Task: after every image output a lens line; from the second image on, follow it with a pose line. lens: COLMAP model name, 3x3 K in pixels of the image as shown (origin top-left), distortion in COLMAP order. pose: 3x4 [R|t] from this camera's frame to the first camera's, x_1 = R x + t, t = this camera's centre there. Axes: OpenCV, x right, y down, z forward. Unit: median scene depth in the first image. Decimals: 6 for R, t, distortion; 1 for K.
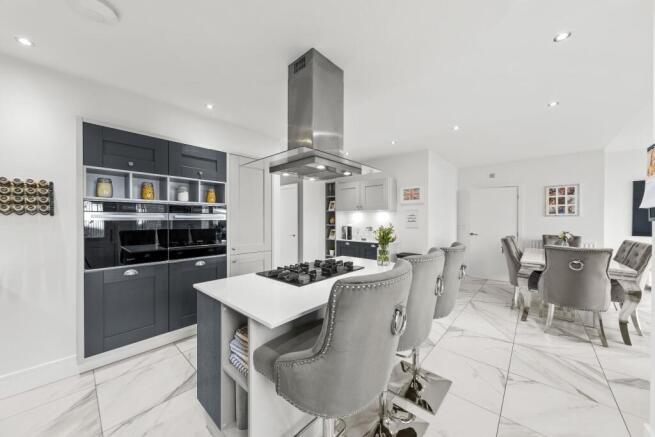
lens RADIAL K [[228.5, 0, 325.6], [0, 228.5, 220.1], [0, 0, 1]] dist [-0.001753, 0.000090]
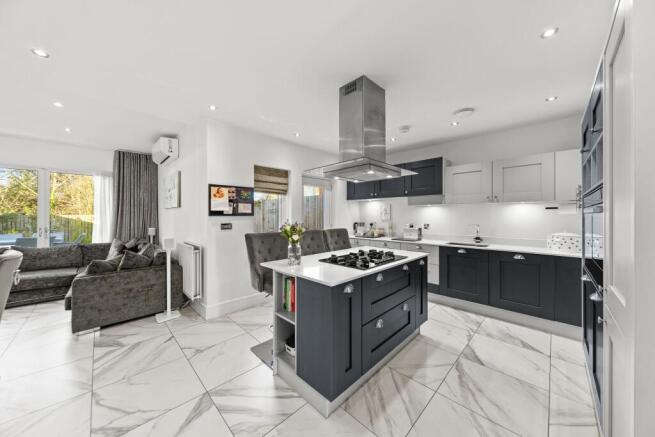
lens RADIAL K [[228.5, 0, 326.3], [0, 228.5, 217.4], [0, 0, 1]] dist [-0.001753, 0.000090]
pose [[-0.999139, 0.001404, 0.041463, 0.078689], [0.001437, 0.999999, 0.000778, 0.006459], [-0.041462, 0.000837, -0.999140, 1.830645]]
